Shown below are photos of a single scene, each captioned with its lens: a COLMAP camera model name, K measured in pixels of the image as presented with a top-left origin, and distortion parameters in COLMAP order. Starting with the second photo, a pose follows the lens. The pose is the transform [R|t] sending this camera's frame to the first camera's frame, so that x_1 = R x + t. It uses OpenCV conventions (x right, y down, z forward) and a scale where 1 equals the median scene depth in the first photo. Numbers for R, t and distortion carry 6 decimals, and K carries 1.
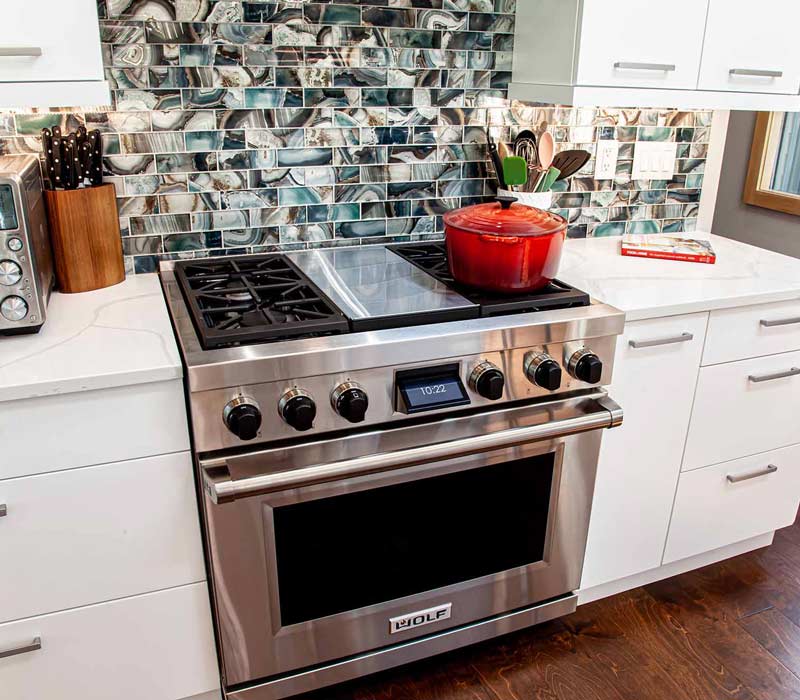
lens RADIAL K [[720.7, 0, 402.9], [0, 720.7, 348.8], [0, 0, 1]] dist [-0.103315, 0.074253]
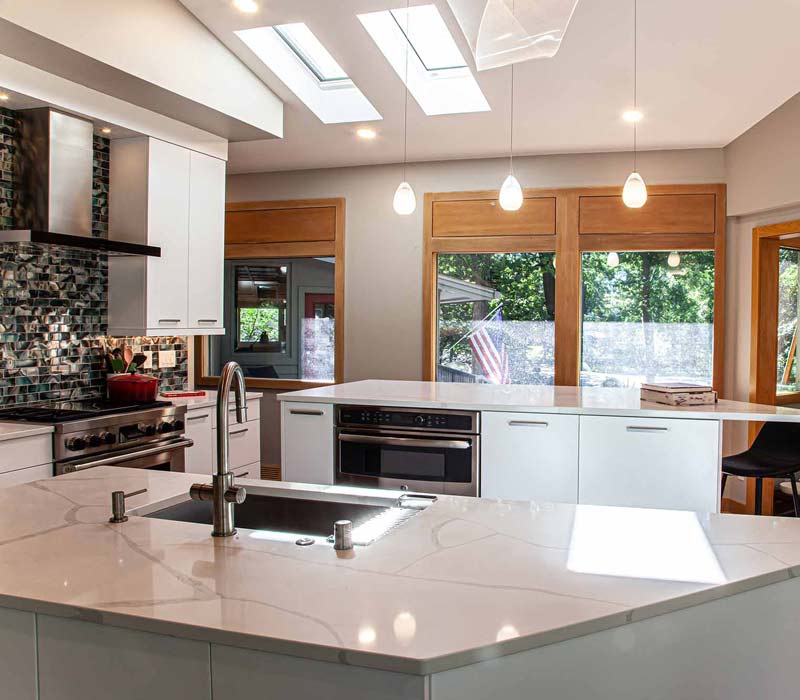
lens RADIAL K [[735.4, 0, 493.3], [0, 735.4, 340.0], [0, 0, 1]] dist [-0.034961, 0.000000]
pose [[0.608036, -0.032648, 0.793238, -1.019700], [0.286226, 0.940975, -0.180670, 0.470985], [-0.740518, 0.336899, 0.581491, -1.363418]]
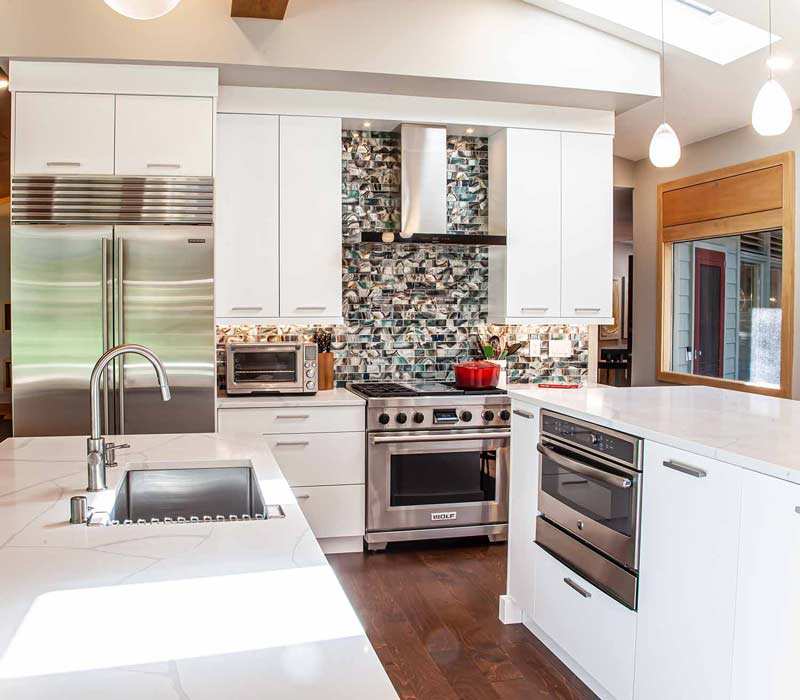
lens RADIAL K [[735.4, 0, 348.4], [0, 735.4, 307.1], [0, 0, 1]] dist [-0.034961, 0.000000]
pose [[0.984852, -0.014358, -0.172801, 0.125043], [-0.049525, 0.931760, -0.359681, 0.553222], [0.166173, 0.362790, 0.916935, -1.477425]]
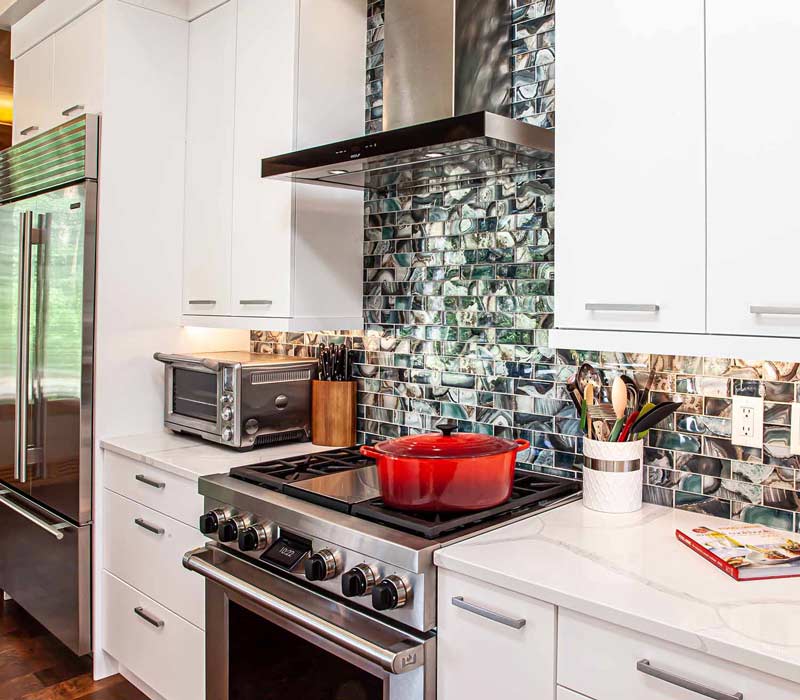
lens RADIAL K [[720.7, 0, 462.4], [0, 720.7, 272.7], [0, 0, 1]] dist [-0.103315, 0.074253]
pose [[0.454831, -0.047098, -0.889331, 0.979388], [-0.321755, 0.922459, -0.213408, -0.175254], [0.830423, 0.383212, 0.404409, 0.425060]]
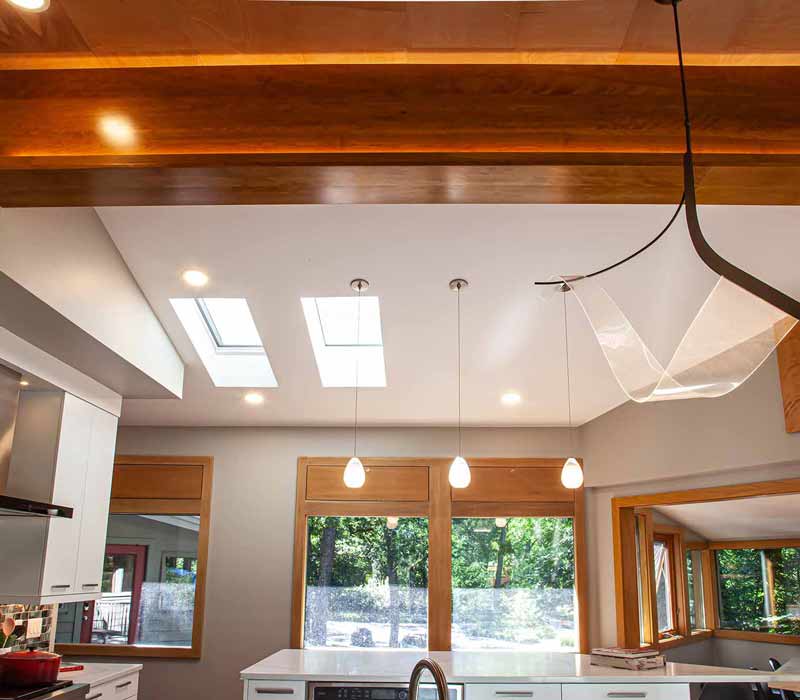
lens RADIAL K [[720.7, 0, 428.9], [0, 720.7, 405.4], [0, 0, 1]] dist [-0.103315, 0.074253]
pose [[0.363812, 0.192673, 0.911327, -1.414585], [0.333218, 0.886708, -0.320492, 0.224115], [-0.869831, 0.420269, 0.258393, -0.920564]]
